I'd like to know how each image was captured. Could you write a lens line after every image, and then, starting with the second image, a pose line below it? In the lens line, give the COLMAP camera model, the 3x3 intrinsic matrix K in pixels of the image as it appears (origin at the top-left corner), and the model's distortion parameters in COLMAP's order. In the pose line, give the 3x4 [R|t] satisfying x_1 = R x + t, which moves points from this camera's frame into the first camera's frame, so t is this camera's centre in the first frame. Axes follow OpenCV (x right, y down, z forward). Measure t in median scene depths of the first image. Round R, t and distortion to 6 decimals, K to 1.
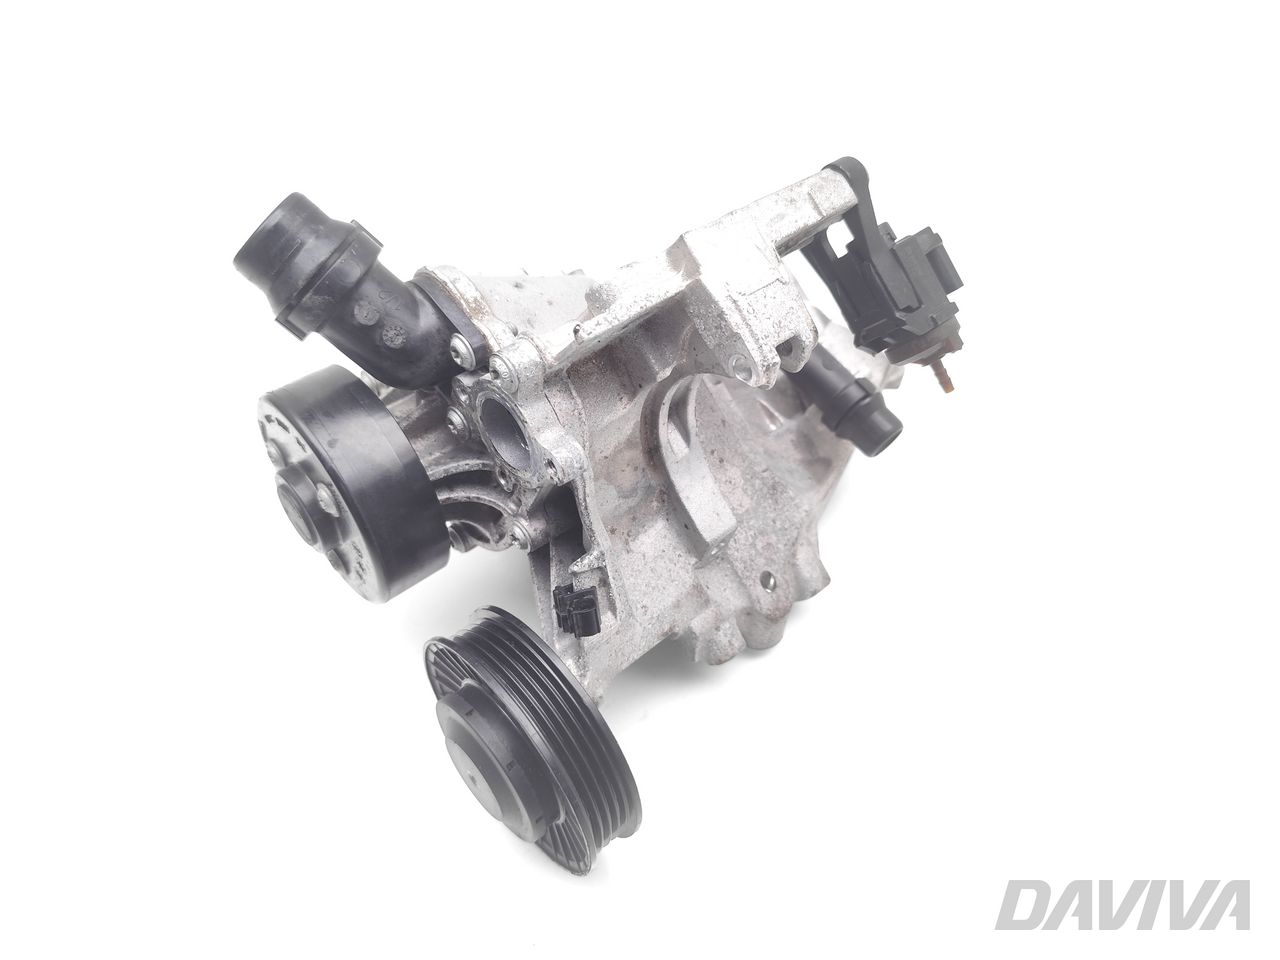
lens RADIAL K [[847.4, 0, 648.7], [0, 847.4, 476.8], [0, 0, 1]] dist [0.000680, -0.000134]
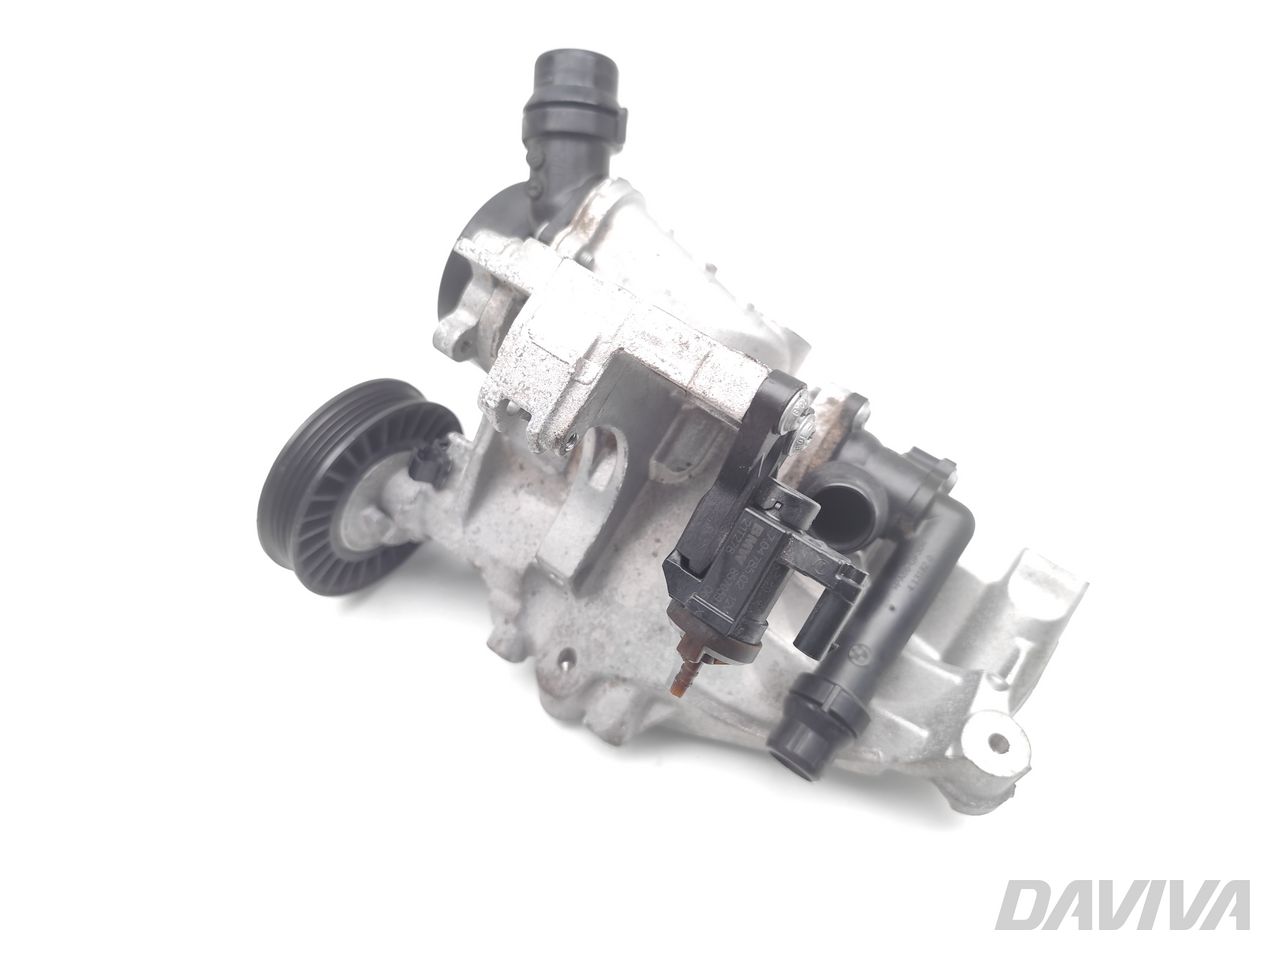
lens RADIAL K [[847.4, 0, 644.1], [0, 847.4, 476.8], [0, 0, 1]] dist [0.000680, -0.000134]
pose [[0.217927, 0.777134, -0.590398, 0.557162], [-0.763536, 0.512546, 0.392823, -0.411724], [0.607883, 0.365183, 0.705067, 0.324807]]
